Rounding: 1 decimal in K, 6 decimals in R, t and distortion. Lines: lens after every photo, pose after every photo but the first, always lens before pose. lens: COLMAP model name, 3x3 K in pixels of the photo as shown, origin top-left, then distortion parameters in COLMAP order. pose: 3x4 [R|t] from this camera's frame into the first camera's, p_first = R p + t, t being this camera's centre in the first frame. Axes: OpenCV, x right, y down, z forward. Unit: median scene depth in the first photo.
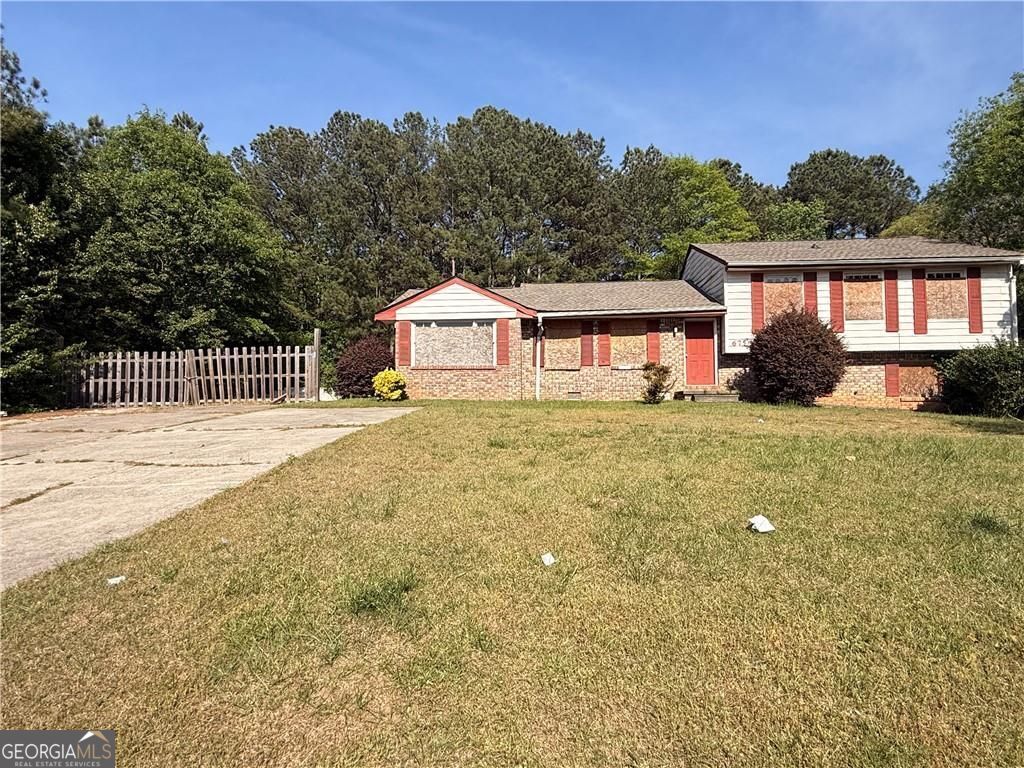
lens RADIAL K [[571.5, 0, 514.5], [0, 571.5, 380.1], [0, 0, 1]] dist [0.001226, -0.000269]
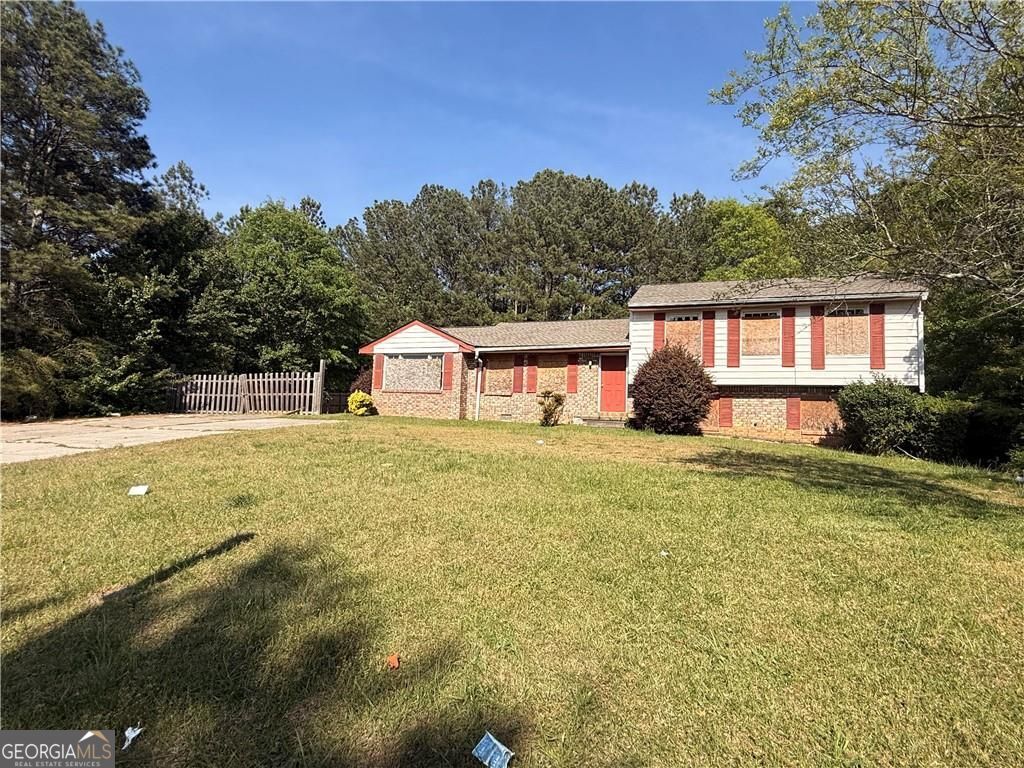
lens RADIAL K [[511.5, 0, 512.0], [0, 511.5, 384.0], [0, 0, 1]] dist [0.001227, -0.000001]
pose [[0.964746, 0.019664, -0.262446, 0.396087], [-0.029469, 0.999005, -0.033475, -0.006868], [0.261527, 0.040029, 0.964366, -0.025796]]
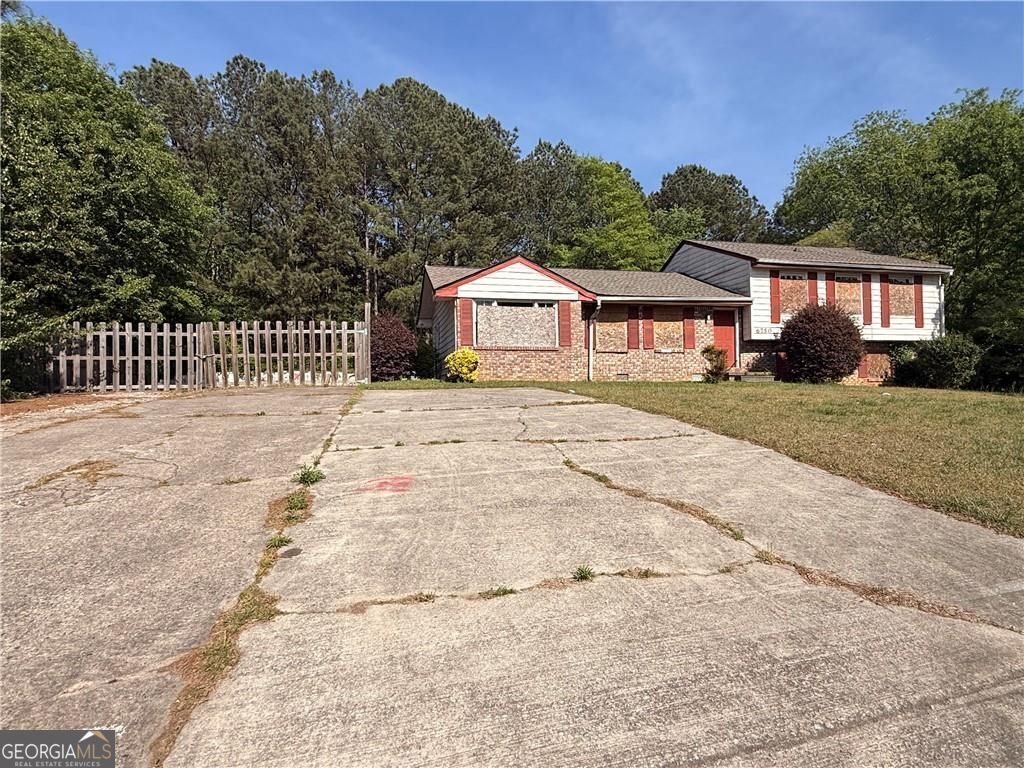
lens RADIAL K [[569.7, 0, 512.0], [0, 569.7, 384.0], [0, 0, 1]] dist [0.001468, -0.000313]
pose [[0.950217, -0.003013, 0.311573, -0.416140], [-0.005254, 0.999656, 0.025690, 0.014032], [-0.311543, -0.026048, 0.949875, 0.070897]]
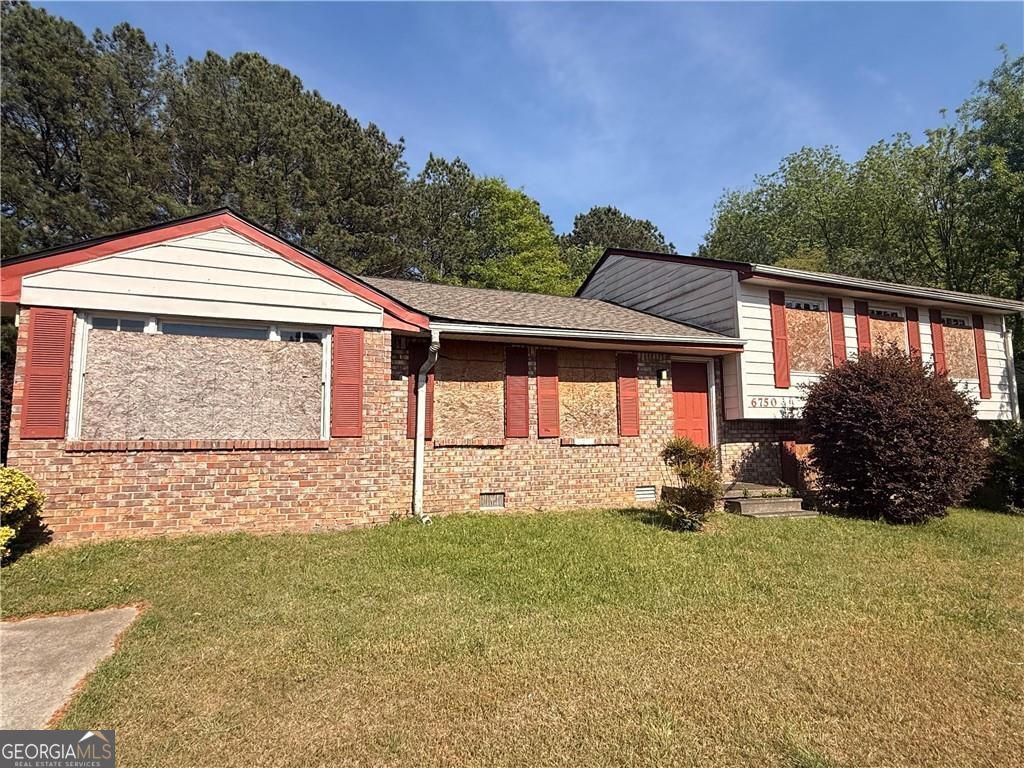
lens RADIAL K [[538.7, 0, 512.0], [0, 538.7, 384.0], [0, 0, 1]] dist [0.001980, -0.000309]
pose [[0.896586, 0.042572, 0.440819, -0.085107], [-0.017610, 0.998009, -0.060566, -0.043591], [-0.442520, 0.046539, 0.895550, 0.585116]]
